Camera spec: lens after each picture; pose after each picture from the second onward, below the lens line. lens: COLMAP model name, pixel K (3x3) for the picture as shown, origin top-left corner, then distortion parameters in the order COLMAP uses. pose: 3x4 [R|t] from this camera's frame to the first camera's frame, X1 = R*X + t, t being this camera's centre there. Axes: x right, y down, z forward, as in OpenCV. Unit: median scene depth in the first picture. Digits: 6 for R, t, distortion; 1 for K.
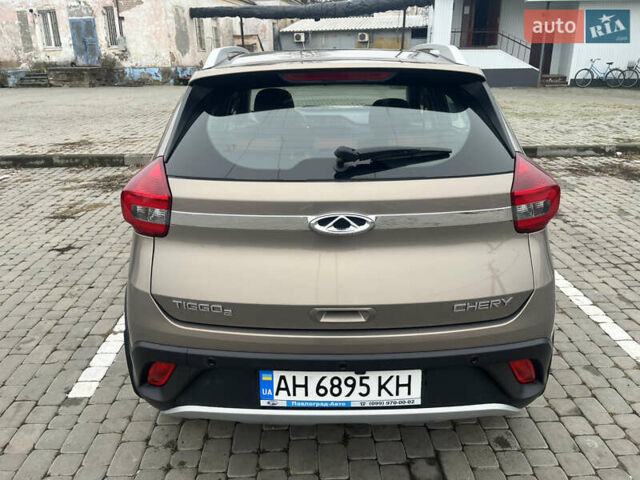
lens RADIAL K [[479.6, 0, 318.7], [0, 479.6, 238.1], [0, 0, 1]] dist [0.071764, -0.091913]
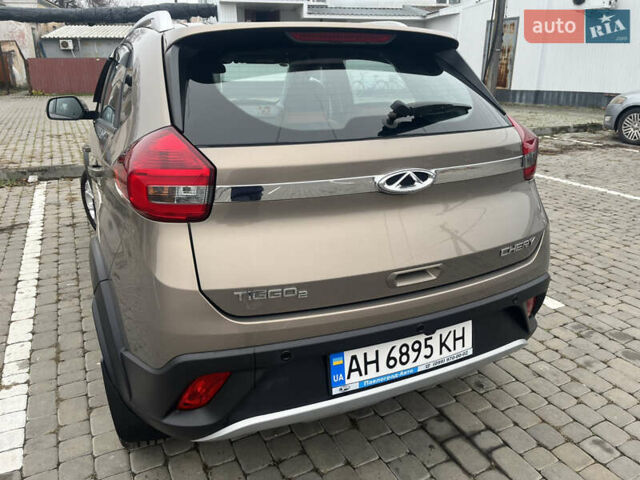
lens RADIAL K [[479.6, 0, 316.9], [0, 479.6, 241.4], [0, 0, 1]] dist [0.071764, -0.091913]
pose [[0.909067, -0.129229, 0.396103, -0.425503], [0.137200, 0.990509, 0.008276, 0.047320], [-0.393413, 0.046822, 0.918169, 0.156802]]
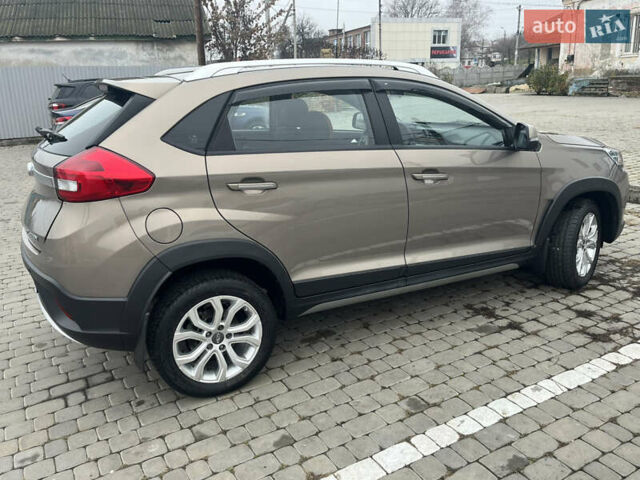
lens RADIAL K [[539.3, 0, 316.3], [0, 539.3, 238.1], [0, 0, 1]] dist [0.056509, -0.060626]
pose [[0.458905, 0.246918, -0.853485, 1.913815], [-0.286611, 0.950394, 0.120849, -0.275958], [0.840988, 0.189160, 0.506910, 0.757447]]
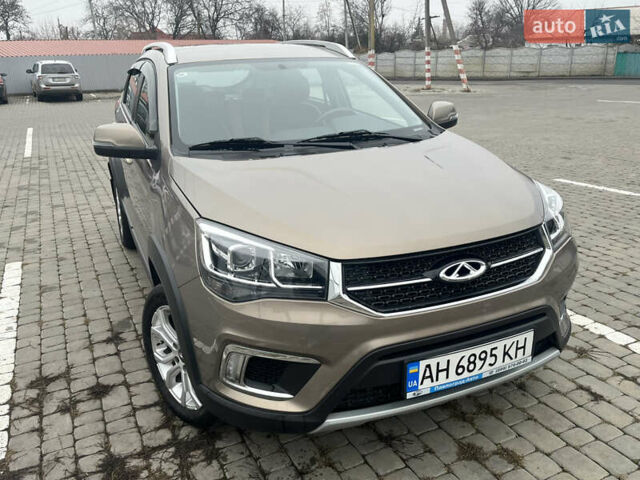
lens RADIAL K [[539.3, 0, 317.4], [0, 539.3, 240.4], [0, 0, 1]] dist [0.056509, -0.060626]
pose [[-0.911635, 0.163559, -0.377055, 0.687444], [-0.112541, 0.783003, 0.611752, -1.360050], [0.395293, 0.600128, -0.695406, 3.672244]]
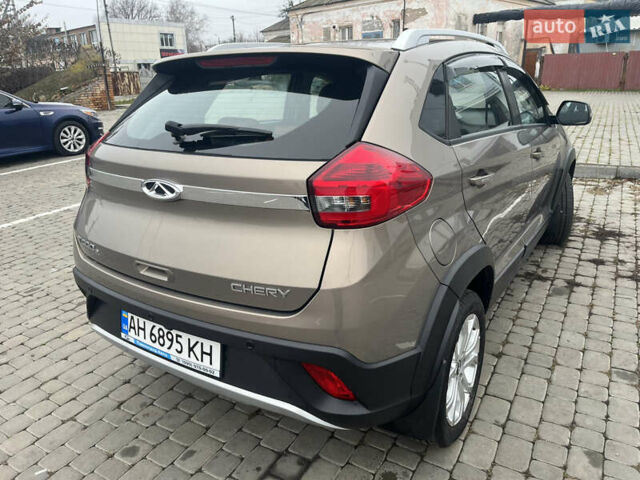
lens RADIAL K [[479.6, 0, 316.9], [0, 479.6, 237.6], [0, 0, 1]] dist [0.071764, -0.091913]
pose [[0.839521, 0.163868, -0.518027, 0.789731], [-0.172152, 0.984536, 0.032447, -0.016457], [0.515333, 0.061940, 0.854749, 0.191253]]
